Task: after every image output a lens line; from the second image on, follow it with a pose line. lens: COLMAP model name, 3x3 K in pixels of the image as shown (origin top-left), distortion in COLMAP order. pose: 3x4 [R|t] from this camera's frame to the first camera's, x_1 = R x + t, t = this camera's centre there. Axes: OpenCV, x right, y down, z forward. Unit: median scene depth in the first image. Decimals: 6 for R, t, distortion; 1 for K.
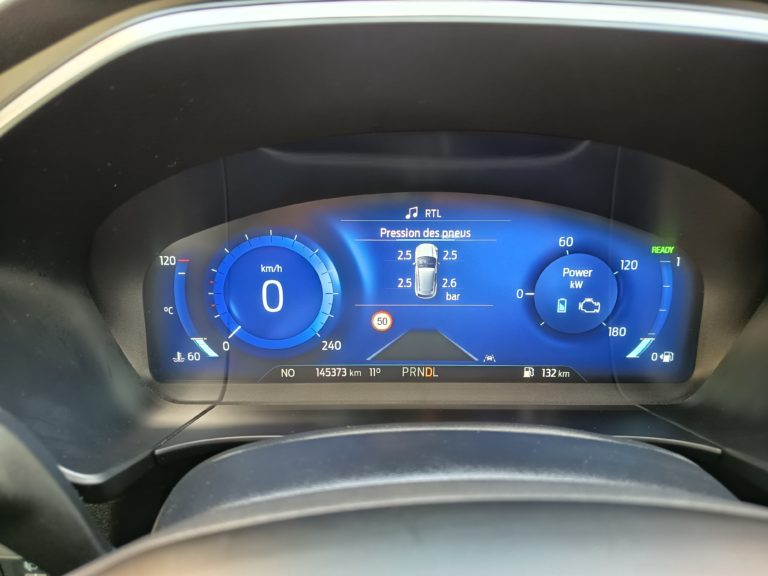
lens RADIAL K [[523.0, 0, 384.0], [0, 523.0, 288.0], [0, 0, 1]] dist [0.070533, -0.107858]
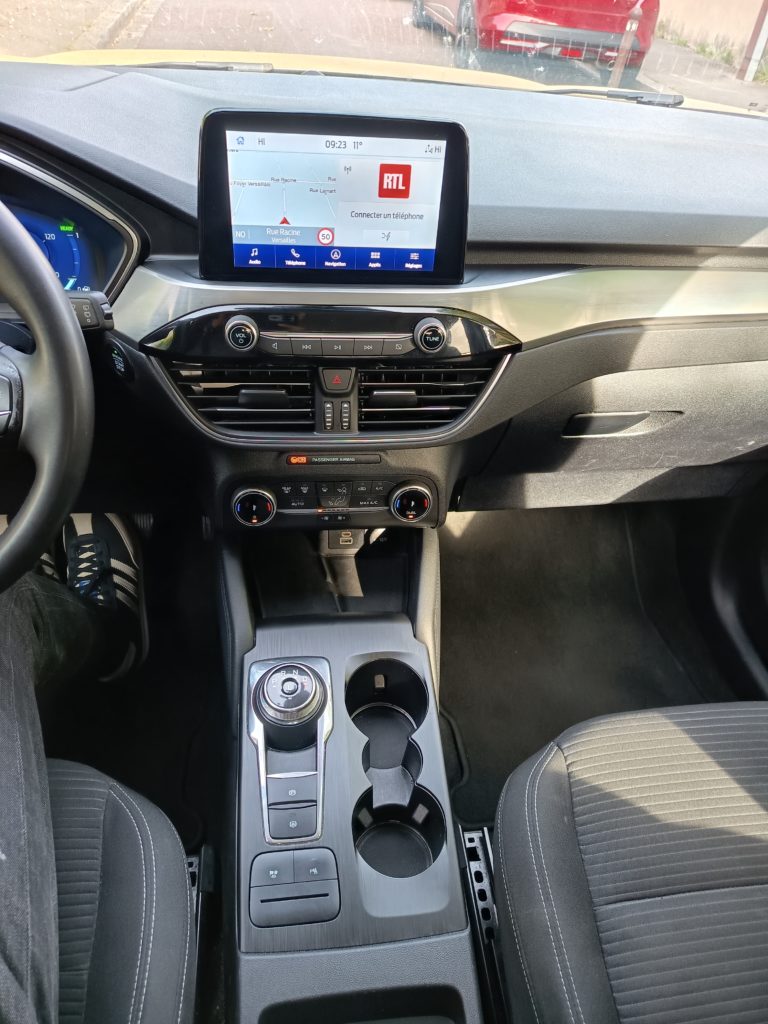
lens RADIAL K [[697.3, 0, 384.0], [0, 697.3, 512.0], [0, 0, 1]] dist [0.070533, -0.107858]
pose [[0.991396, -0.026182, 0.128248, 1.274921], [-0.019313, 0.939808, 0.341156, -0.002311], [-0.129461, -0.340698, 0.931217, -1.785810]]
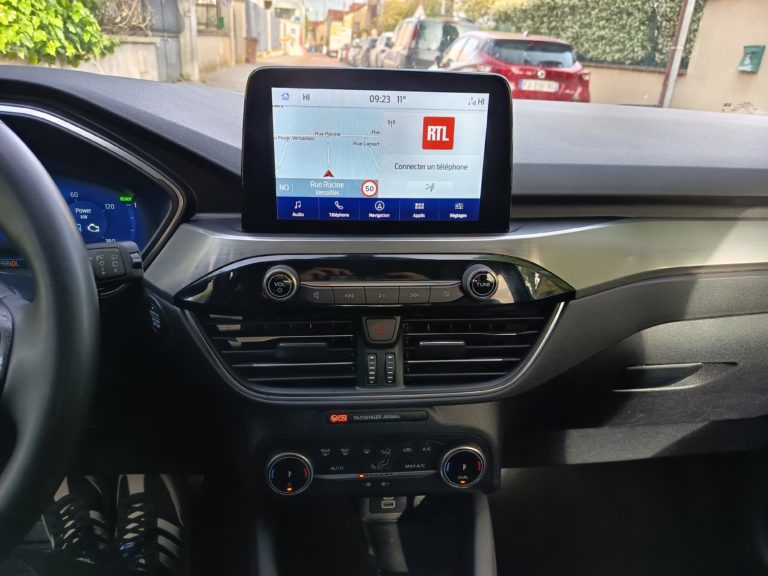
lens RADIAL K [[535.4, 0, 383.0], [0, 535.4, 289.7], [0, 0, 1]] dist [0.083342, -0.142931]
pose [[0.996410, -0.009765, 0.084092, 1.296673], [0.005830, 0.998882, 0.046912, 0.175830], [-0.084456, -0.046253, 0.995353, -1.109123]]
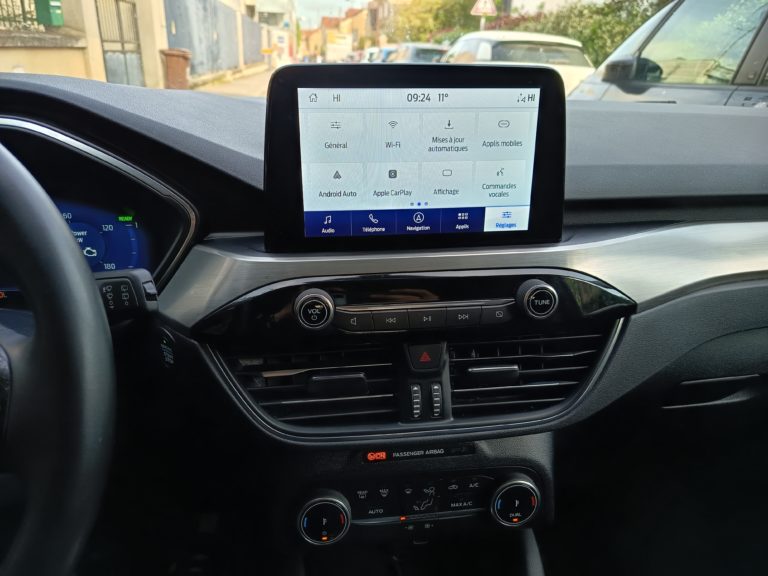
lens RADIAL K [[535.4, 0, 383.0], [0, 535.4, 289.7], [0, 0, 1]] dist [0.083342, -0.142931]
pose [[0.992509, -0.044851, 0.113640, 1.152708], [0.041132, 0.998545, 0.034863, 0.137225], [-0.115038, -0.029927, 0.992910, -0.908087]]
